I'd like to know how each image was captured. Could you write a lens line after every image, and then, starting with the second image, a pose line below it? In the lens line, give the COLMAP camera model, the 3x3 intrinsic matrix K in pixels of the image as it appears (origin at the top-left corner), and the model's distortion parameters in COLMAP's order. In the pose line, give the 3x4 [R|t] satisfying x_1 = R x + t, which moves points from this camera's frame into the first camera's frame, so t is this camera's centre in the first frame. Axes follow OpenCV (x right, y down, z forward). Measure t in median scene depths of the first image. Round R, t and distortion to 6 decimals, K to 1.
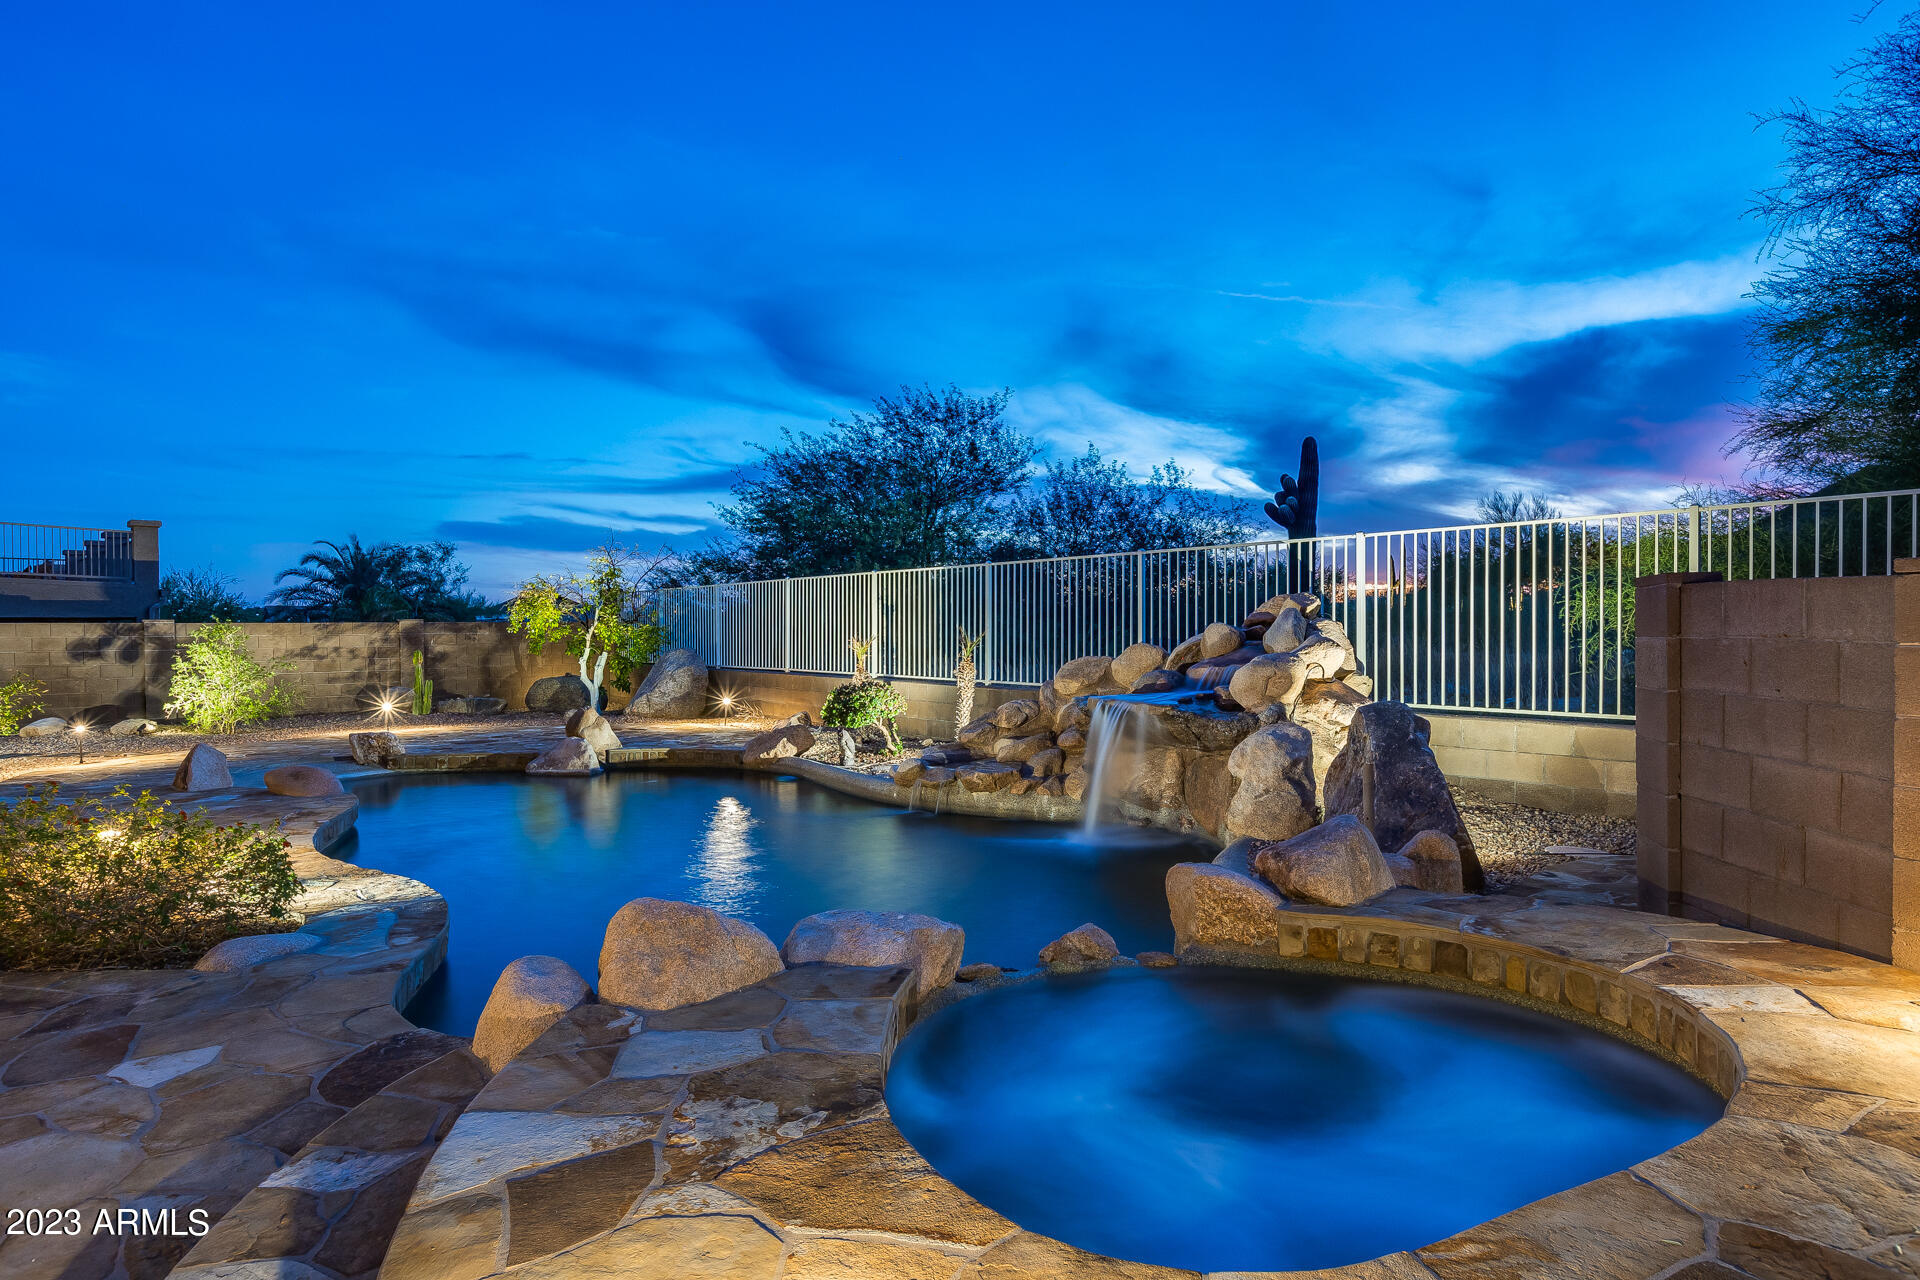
lens RADIAL K [[1140.7, 0, 960.0], [0, 1140.7, 640.0], [0, 0, 1]] dist [-0.007799, -0.003928]
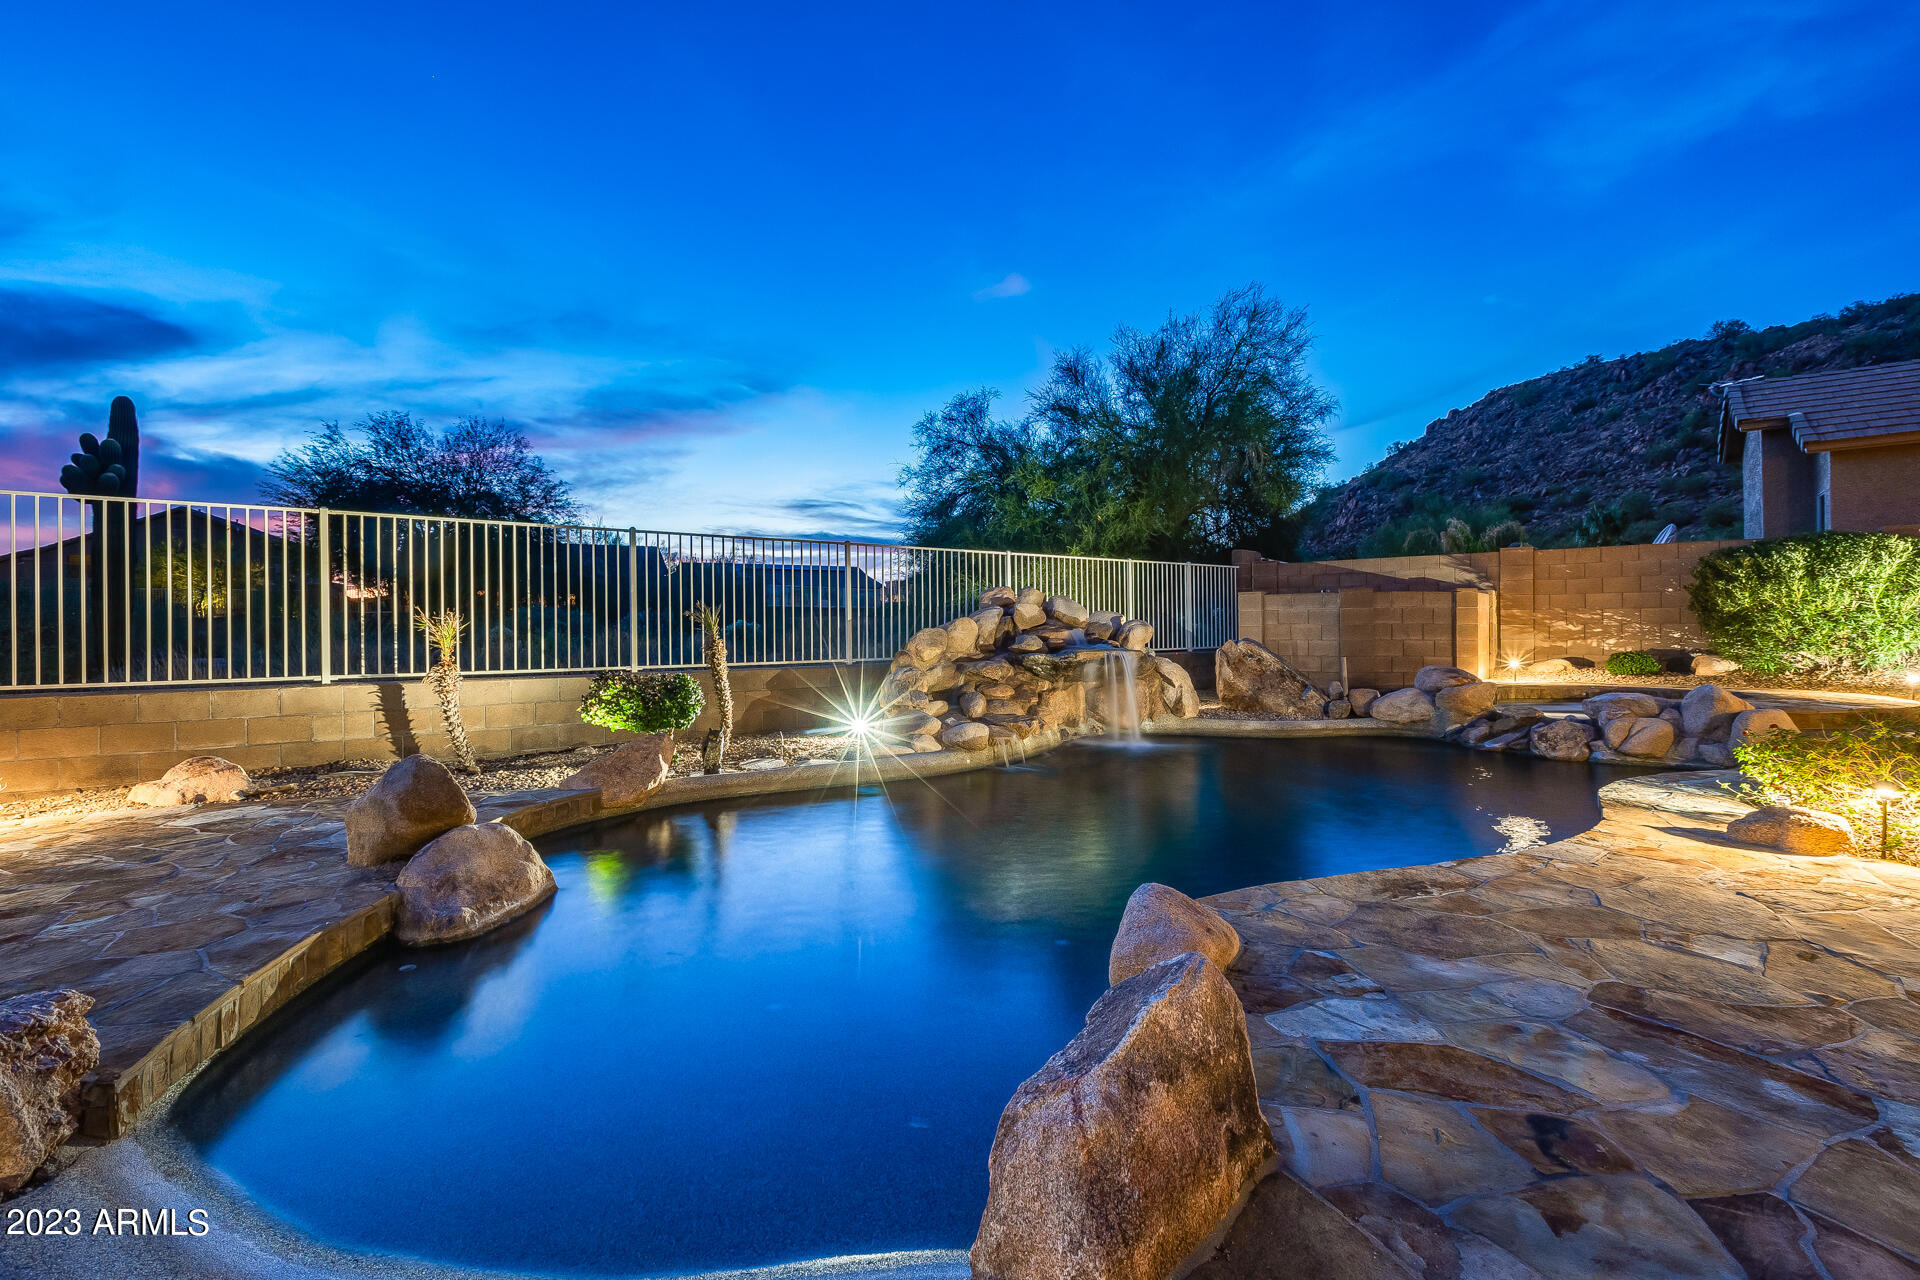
lens RADIAL K [[868.9, 0, 951.9], [0, 868.9, 626.6], [0, 0, 1]] dist [0.003508, -0.002086]
pose [[-0.022518, 0.010279, 0.999694, -0.675848], [0.021960, 0.999711, -0.009785, 0.018574], [-0.999505, 0.021733, -0.022737, 0.836351]]
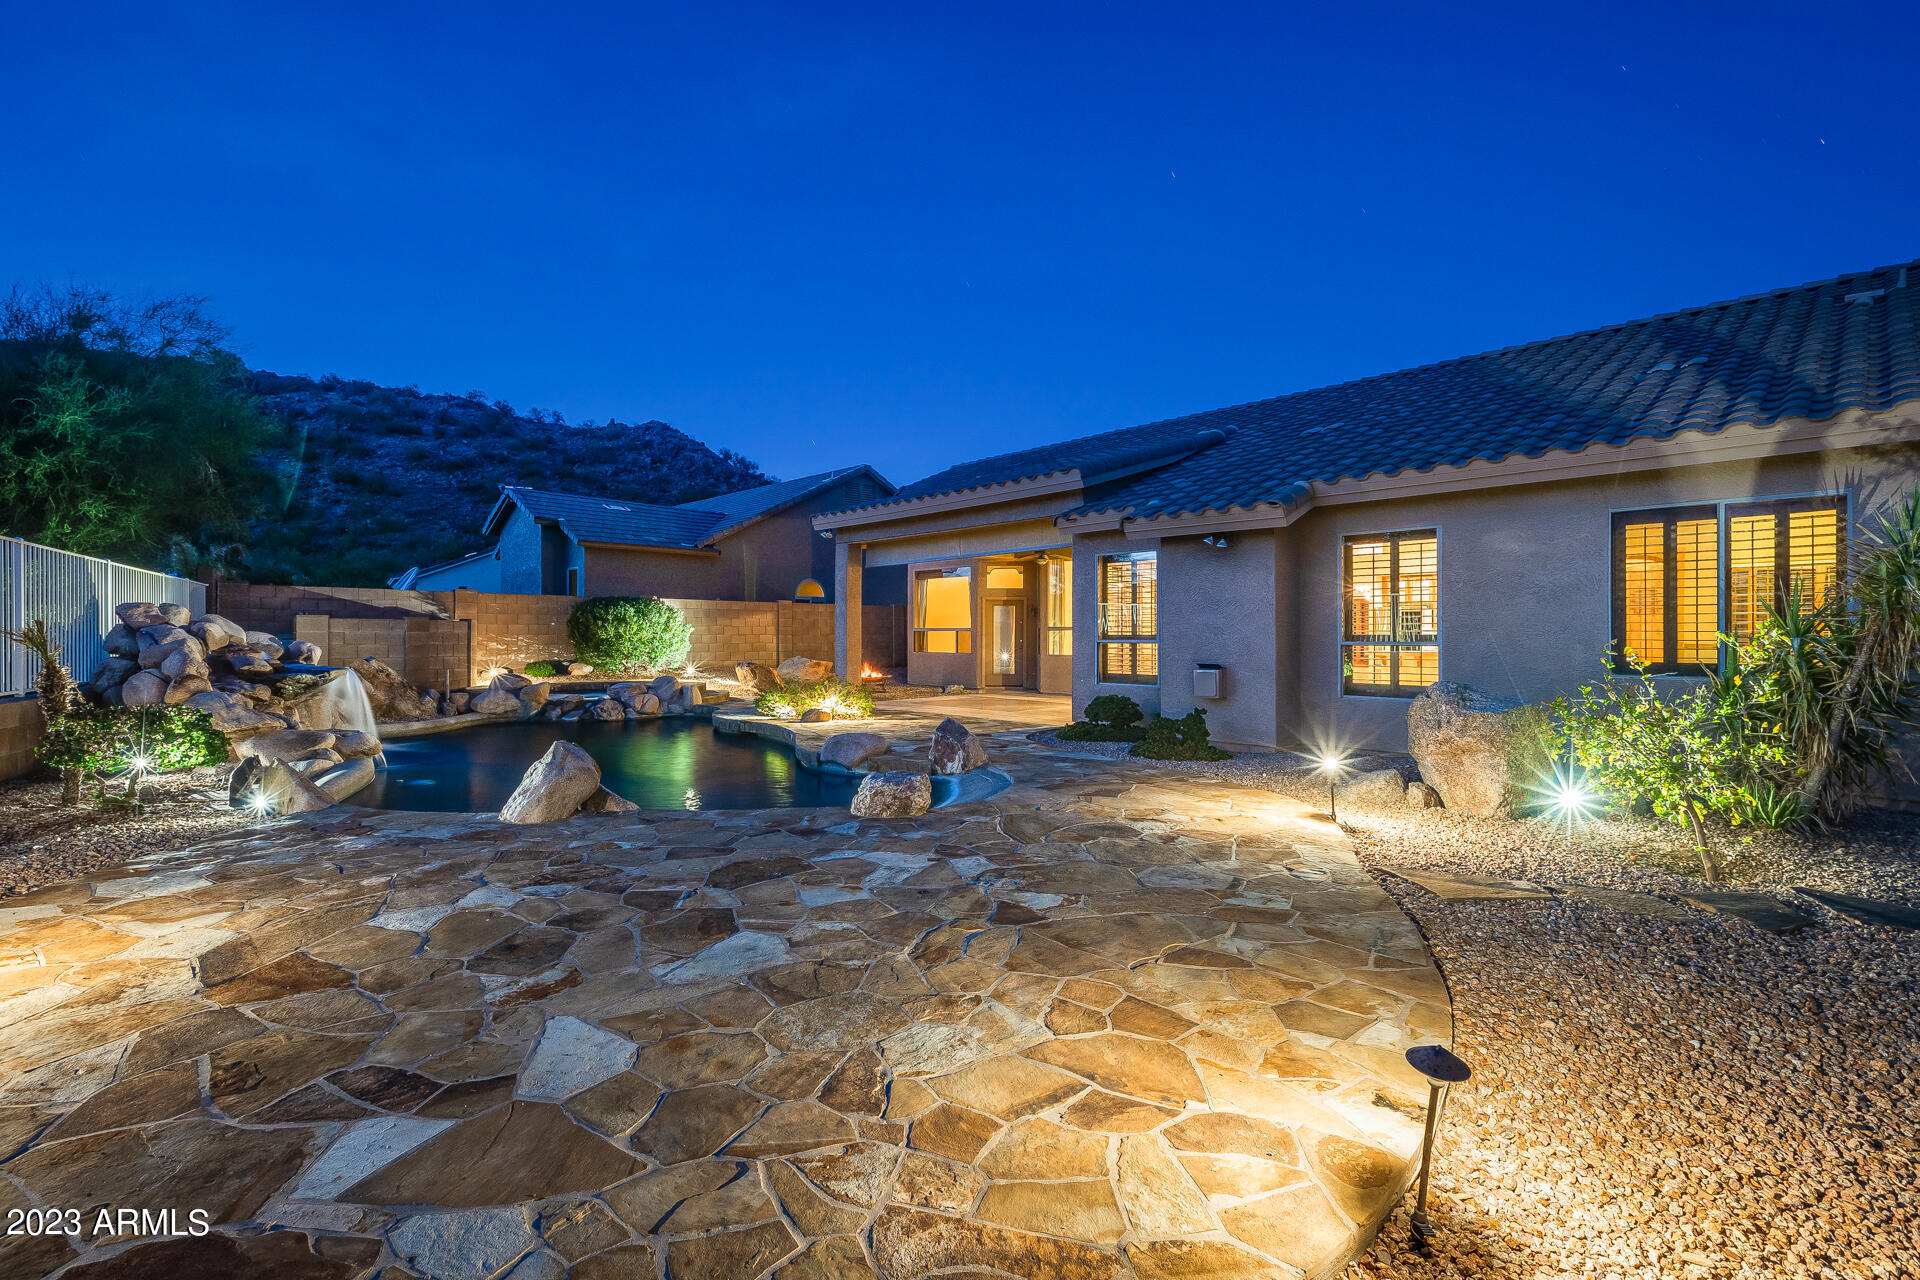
lens RADIAL K [[861.0, 0, 958.0], [0, 861.0, 624.8], [0, 0, 1]] dist [0.001800, -0.000396]
pose [[-0.996349, 0.007734, 0.085022, -0.596252], [0.007562, 0.999969, -0.002344, -0.002510], [-0.085037, -0.001693, -0.996376, 1.492440]]
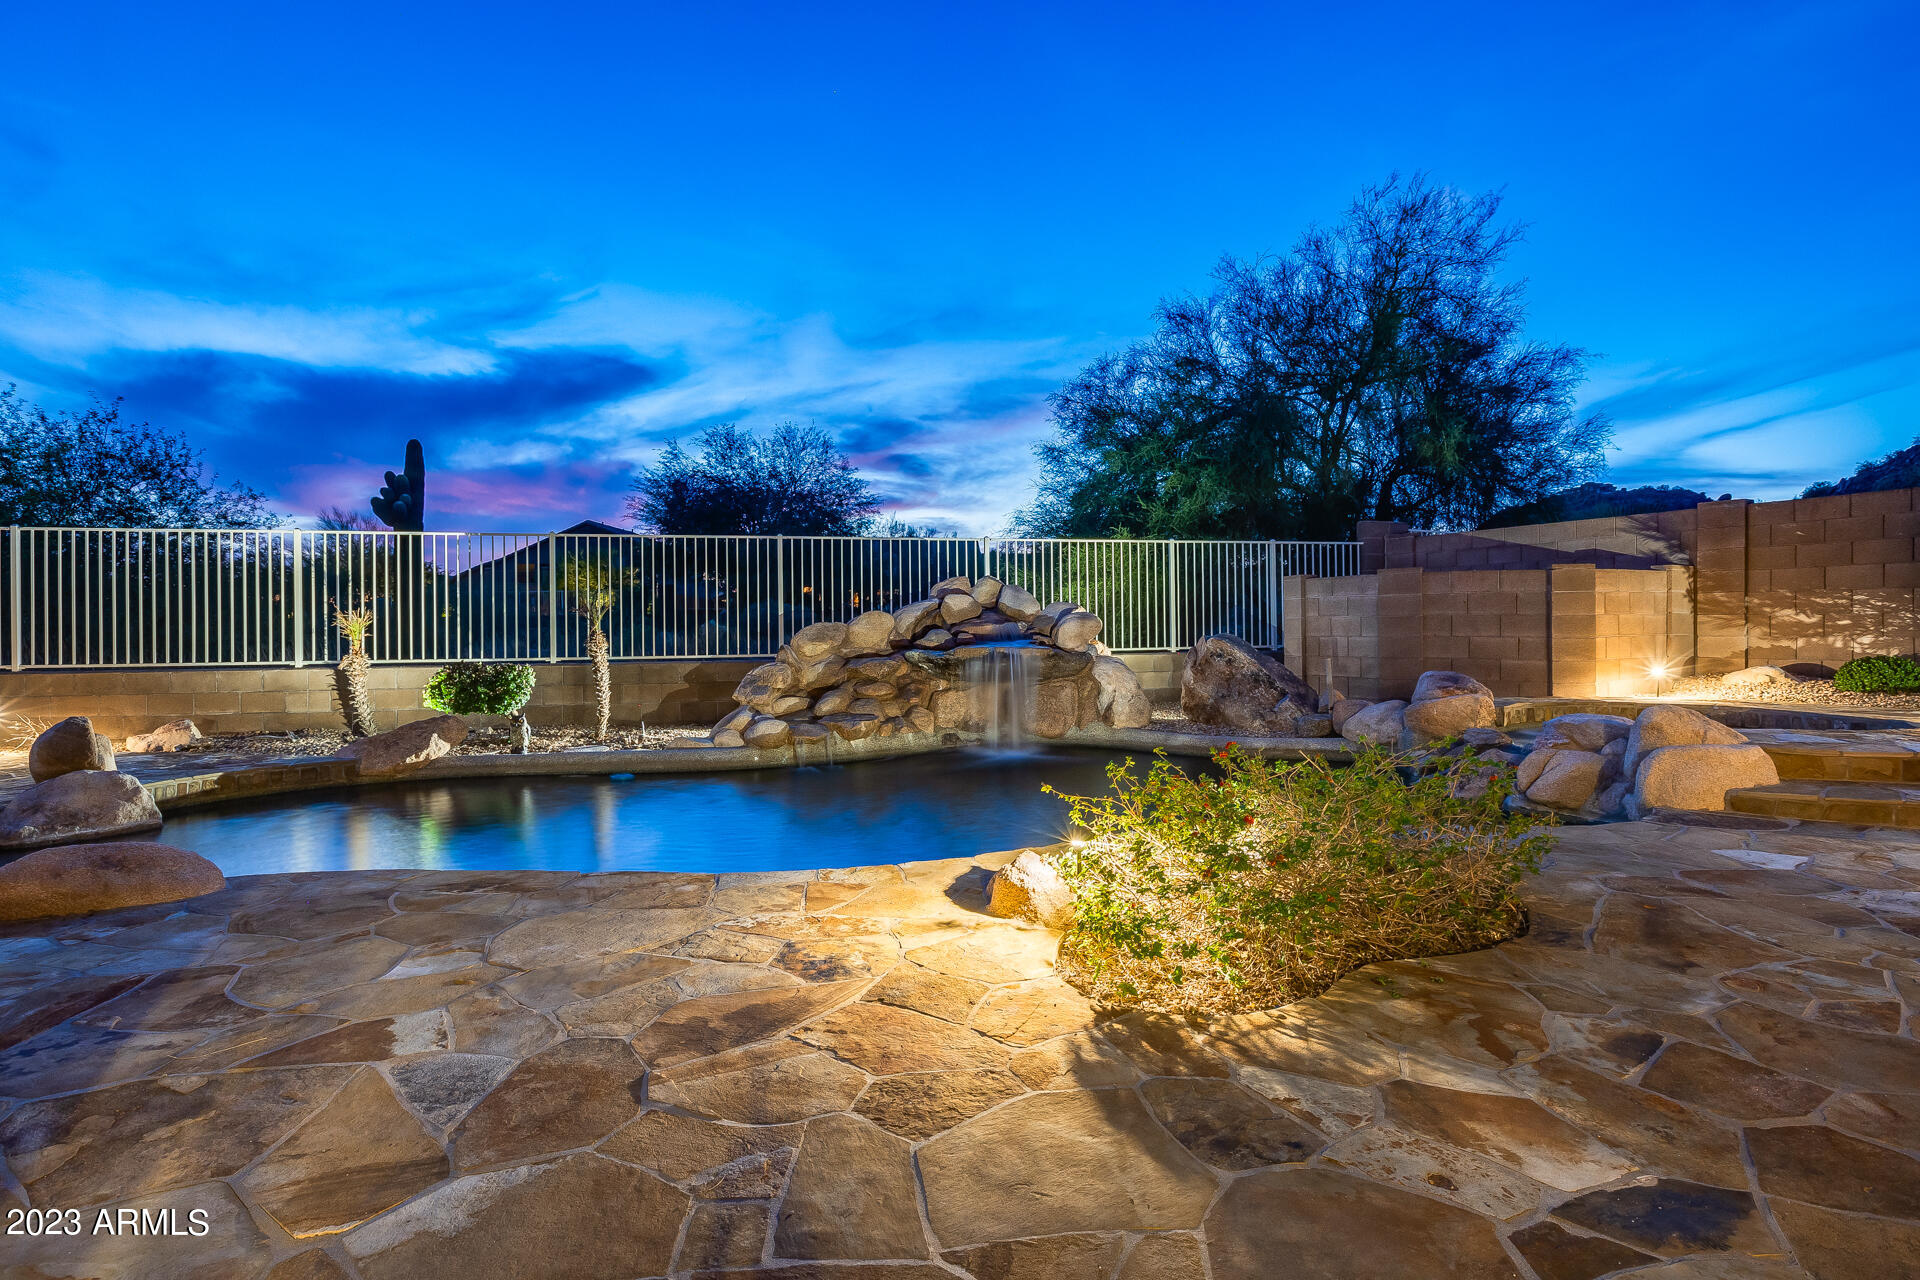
lens RADIAL K [[949.3, 0, 949.2], [0, 949.3, 632.4], [0, 0, 1]] dist [-0.002255, -0.000812]
pose [[0.394661, -0.002226, 0.918824, -0.610478], [0.019718, 0.999787, -0.006047, 0.027469], [-0.918615, 0.020504, 0.394621, 0.418170]]
